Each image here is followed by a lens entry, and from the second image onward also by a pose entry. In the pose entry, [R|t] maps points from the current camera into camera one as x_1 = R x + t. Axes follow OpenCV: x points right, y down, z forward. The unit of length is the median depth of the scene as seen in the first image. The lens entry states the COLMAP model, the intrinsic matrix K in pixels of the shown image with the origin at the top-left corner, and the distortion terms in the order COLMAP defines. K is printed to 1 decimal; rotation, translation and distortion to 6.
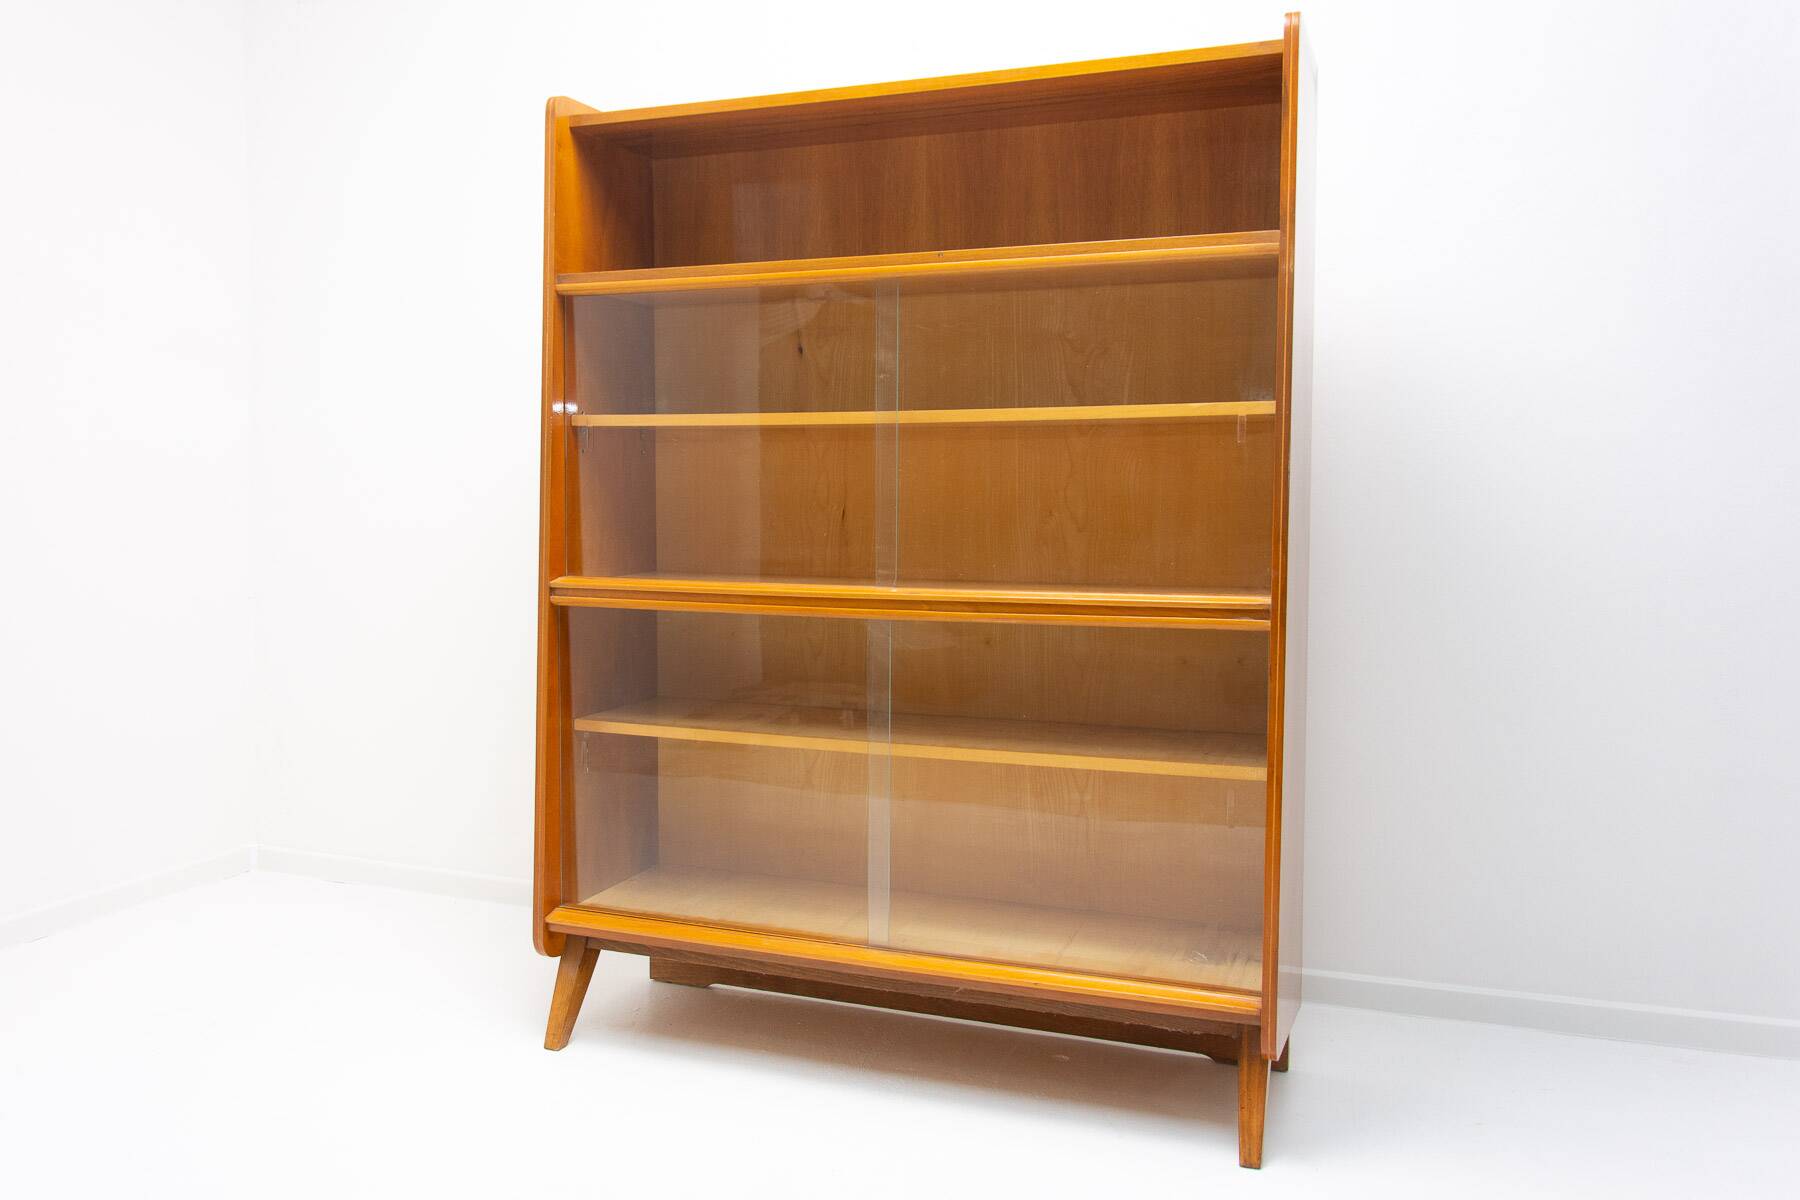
lens RADIAL K [[1519.6, 0, 822.3], [0, 1519.6, 575.9], [0, 0, 1]] dist [-0.011132, 0.009154]
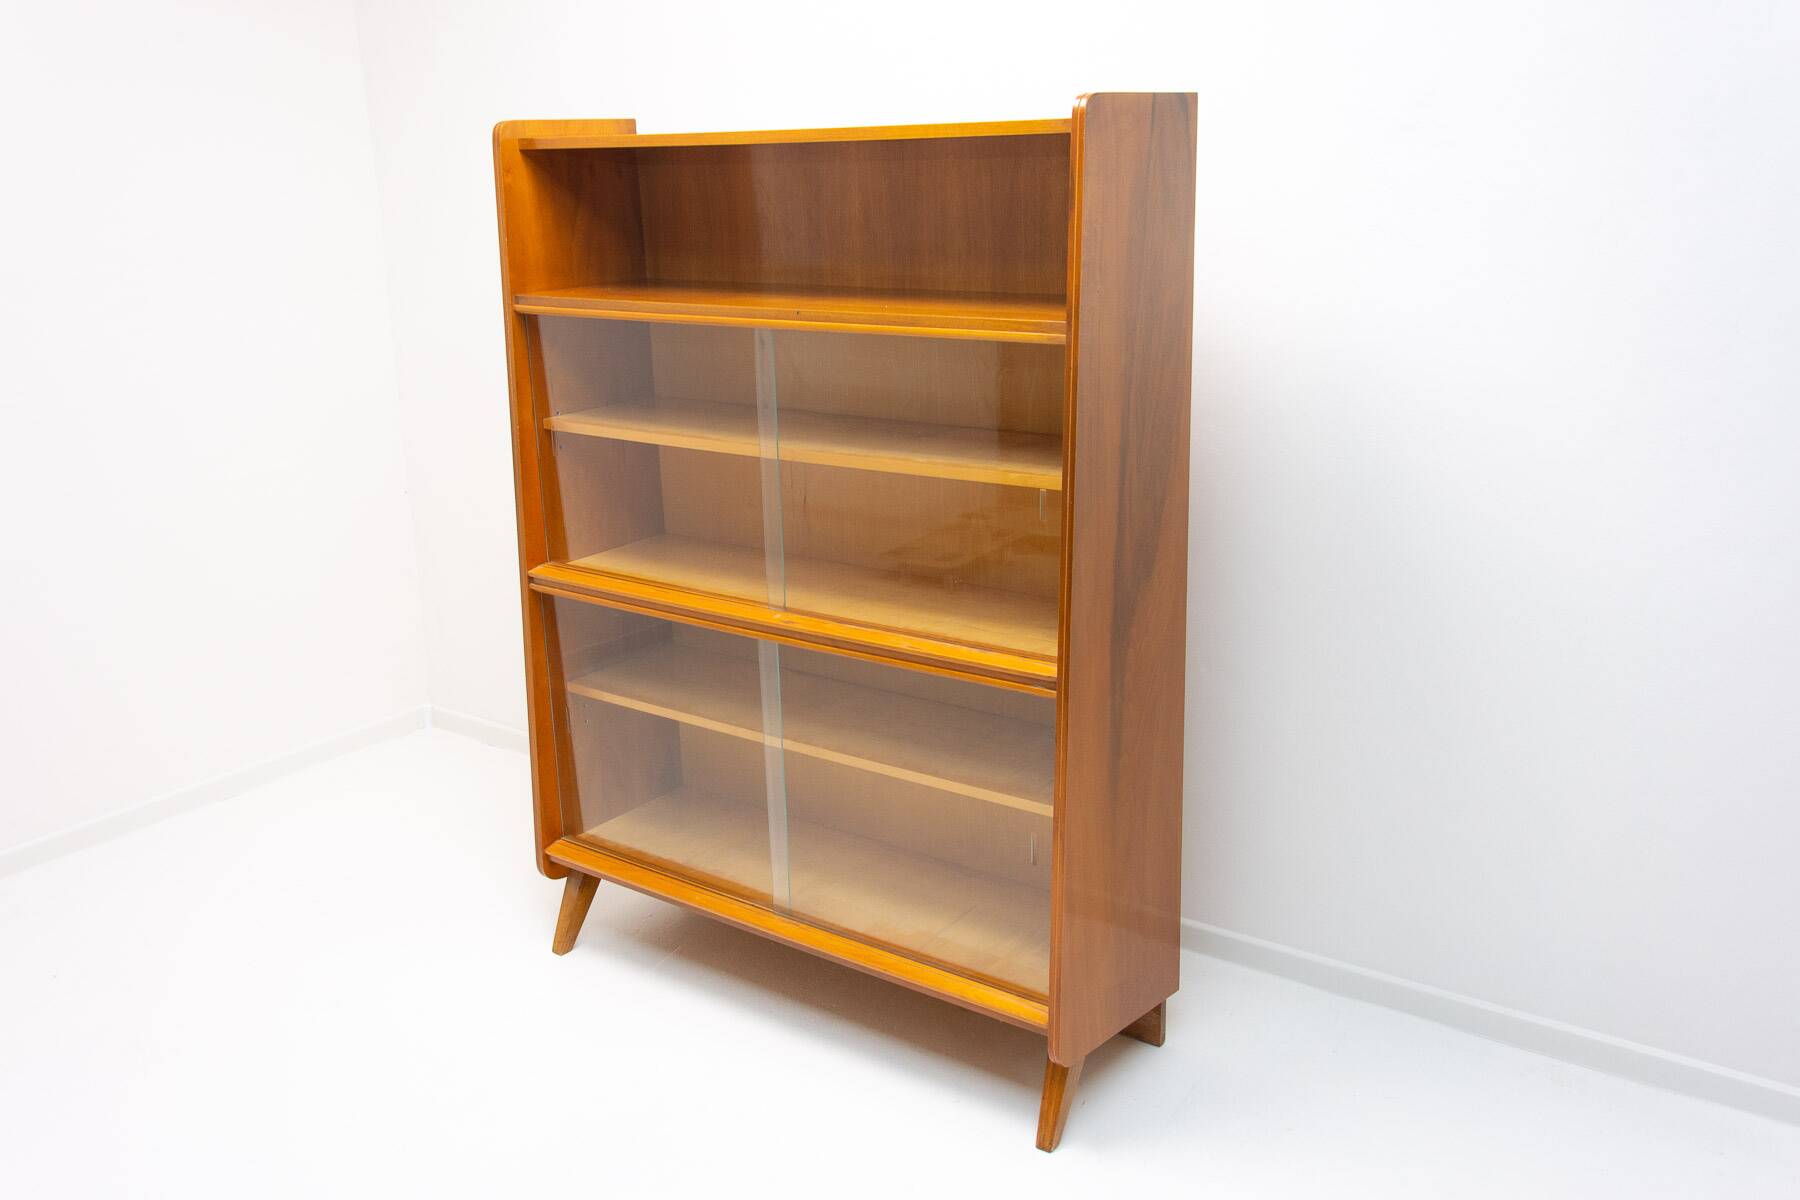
lens RADIAL K [[1582.5, 0, 902.1], [0, 1582.5, 620.1], [0, 0, 1]] dist [0.001677, -0.011950]
pose [[0.970110, 0.045426, -0.238376, 0.374741], [0.009709, 0.974270, 0.225174, -0.224312], [0.242471, -0.220758, 0.944708, -0.052787]]
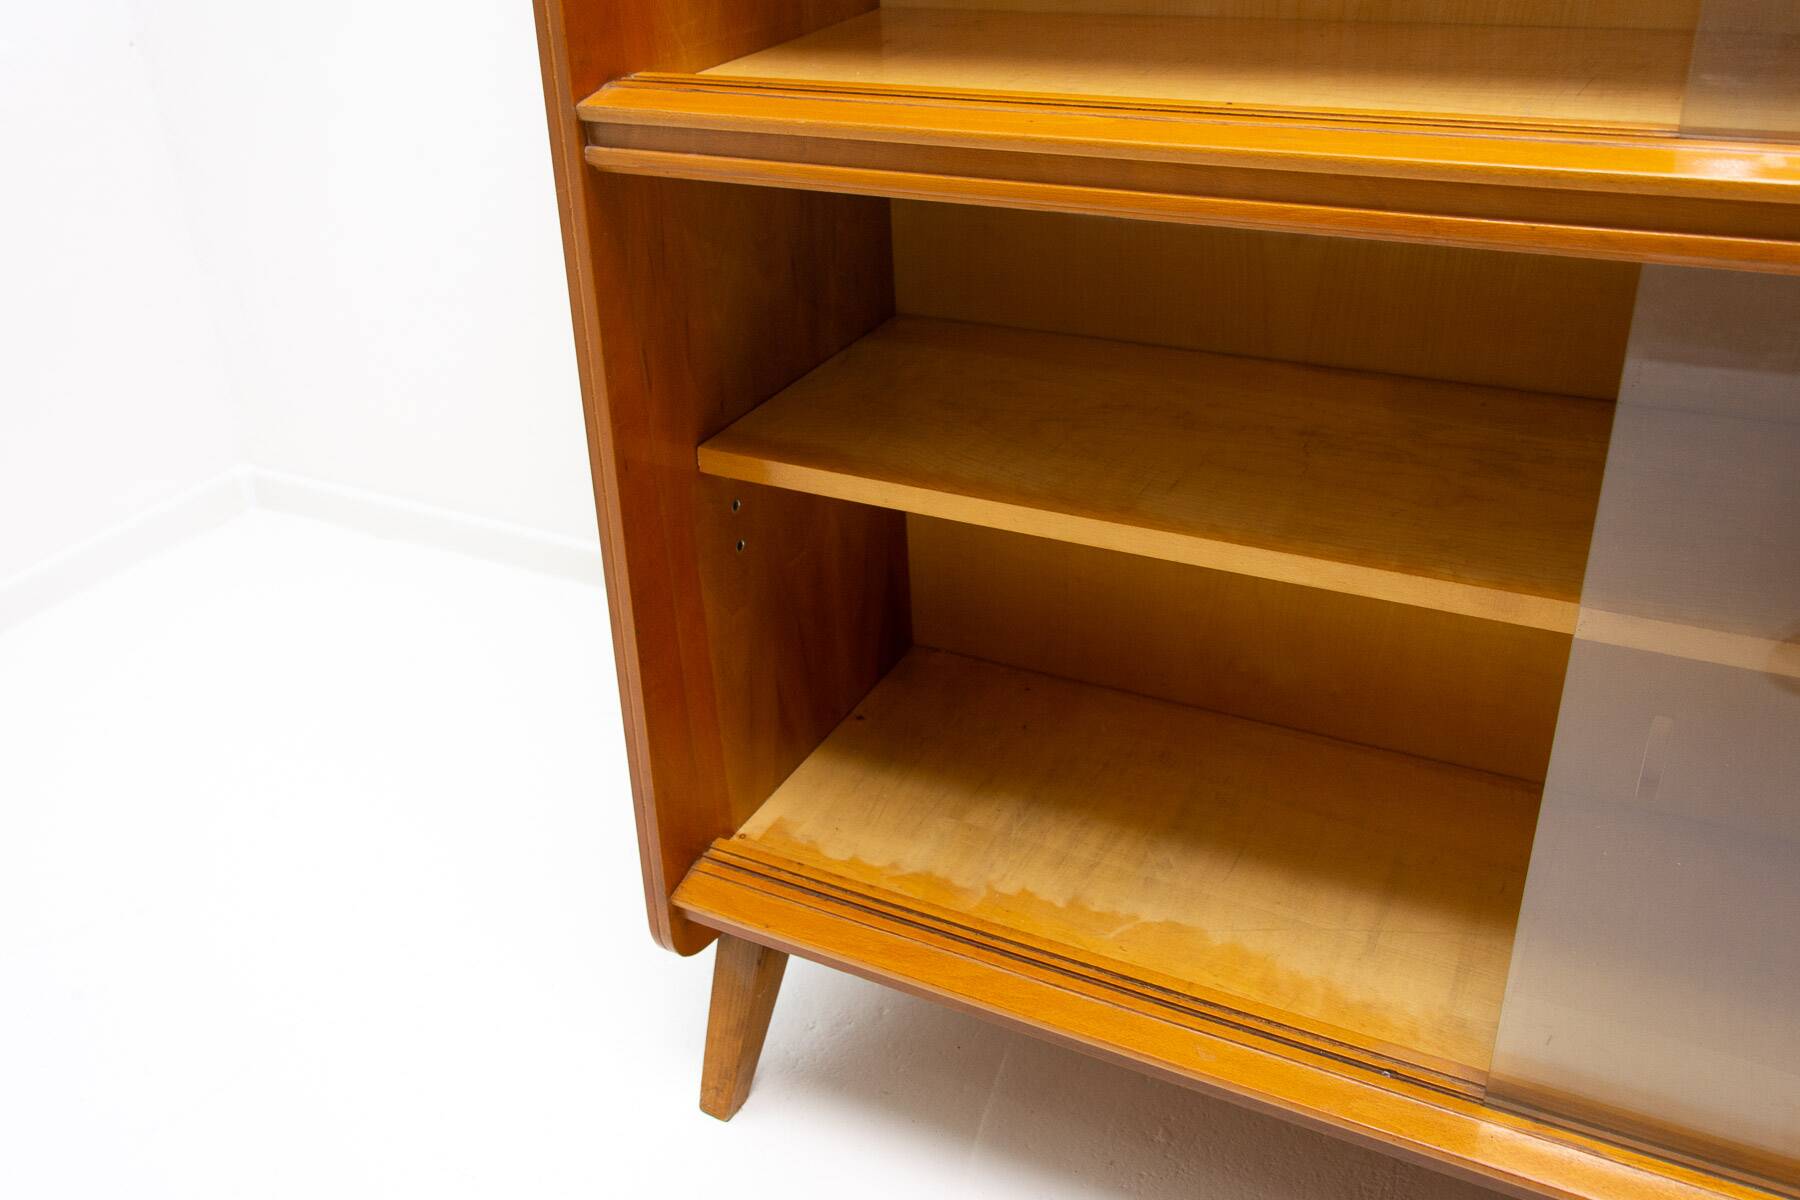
lens RADIAL K [[1519.6, 0, 897.7], [0, 1519.6, 608.3], [0, 0, 1]] dist [-0.011132, 0.009154]
pose [[0.995215, -0.001821, -0.097688, -0.074607], [0.043918, 0.901464, 0.430621, -0.038024], [0.087278, -0.432851, 0.897230, 0.653773]]
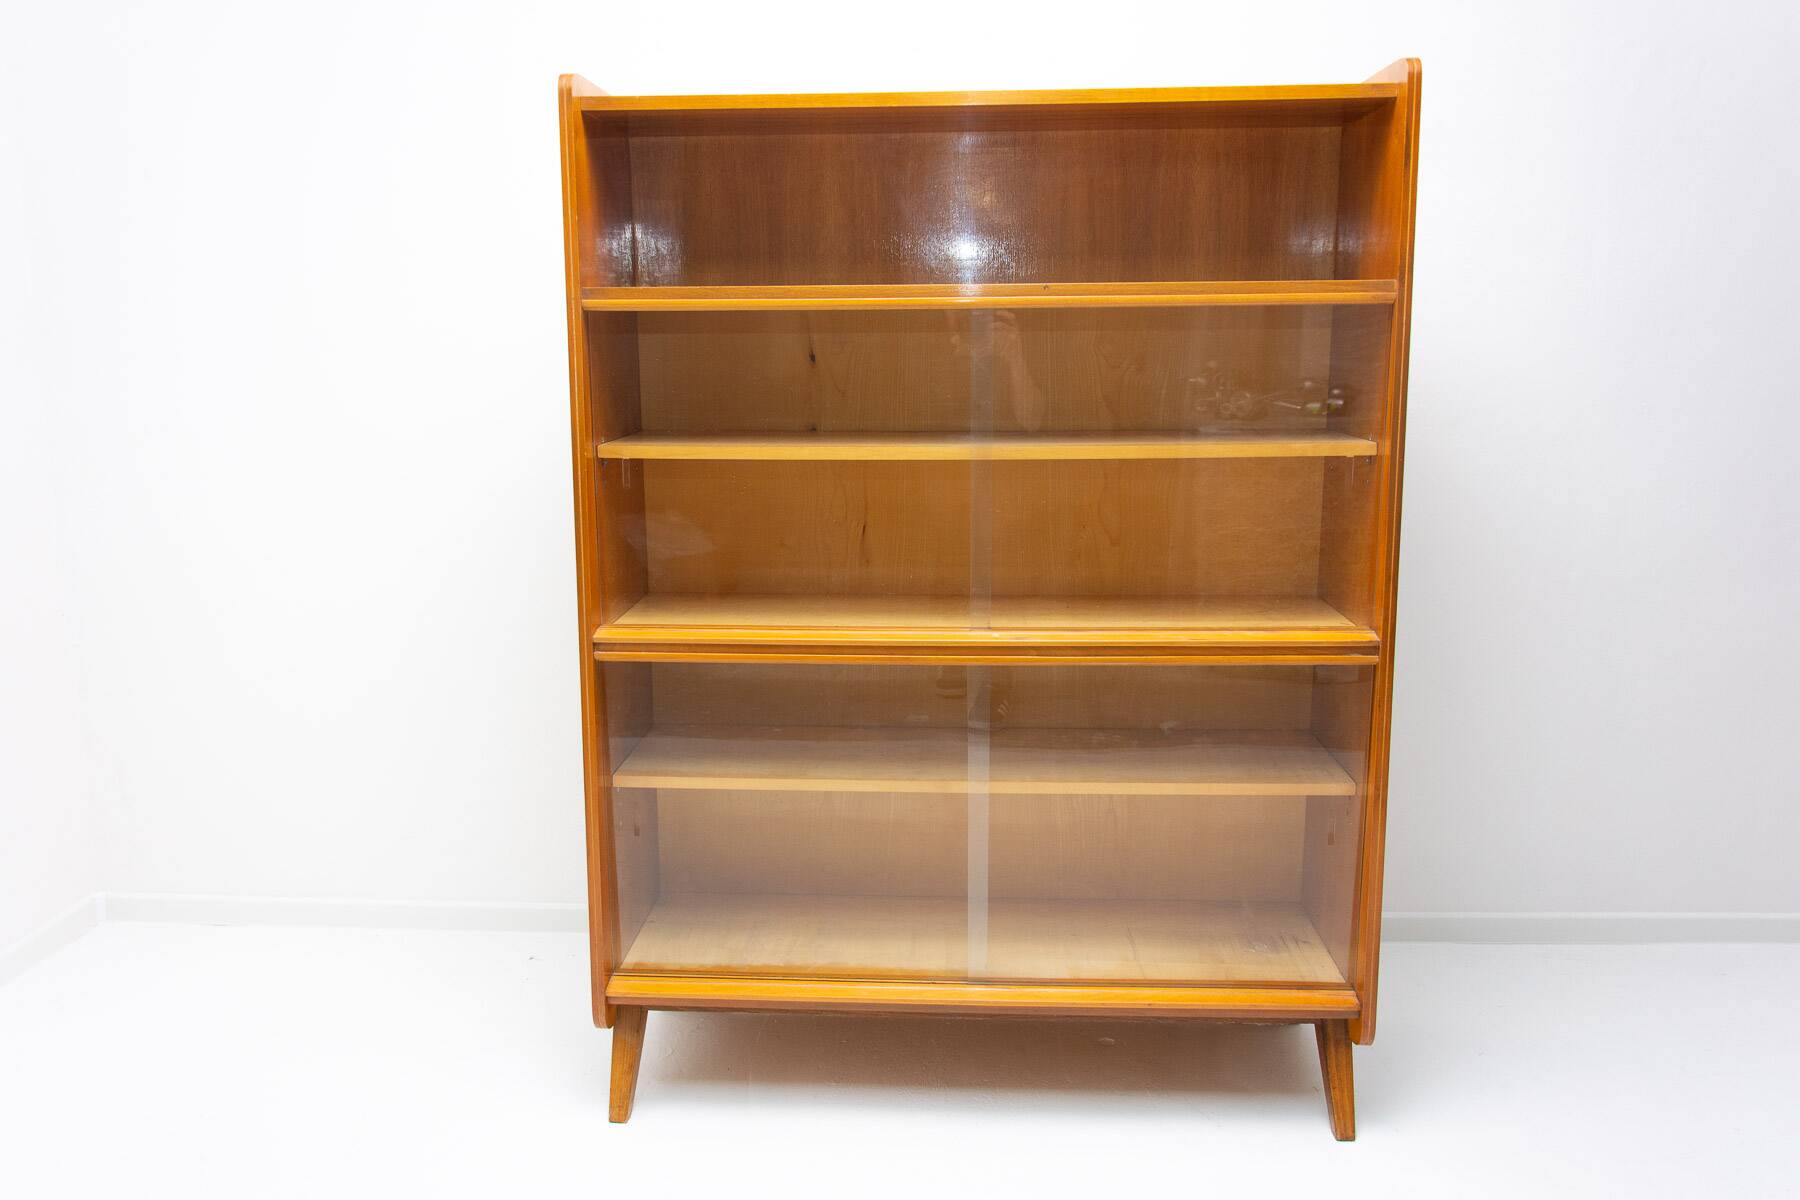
lens RADIAL K [[1400.0, 0, 892.3], [0, 1400.0, 610.4], [0, 0, 1]] dist [-0.008561, 0.002678]
pose [[0.943311, -0.072895, 0.323808, -0.280517], [0.028772, 0.989871, 0.139020, -0.122134], [-0.330662, -0.121823, 0.935854, 0.168800]]
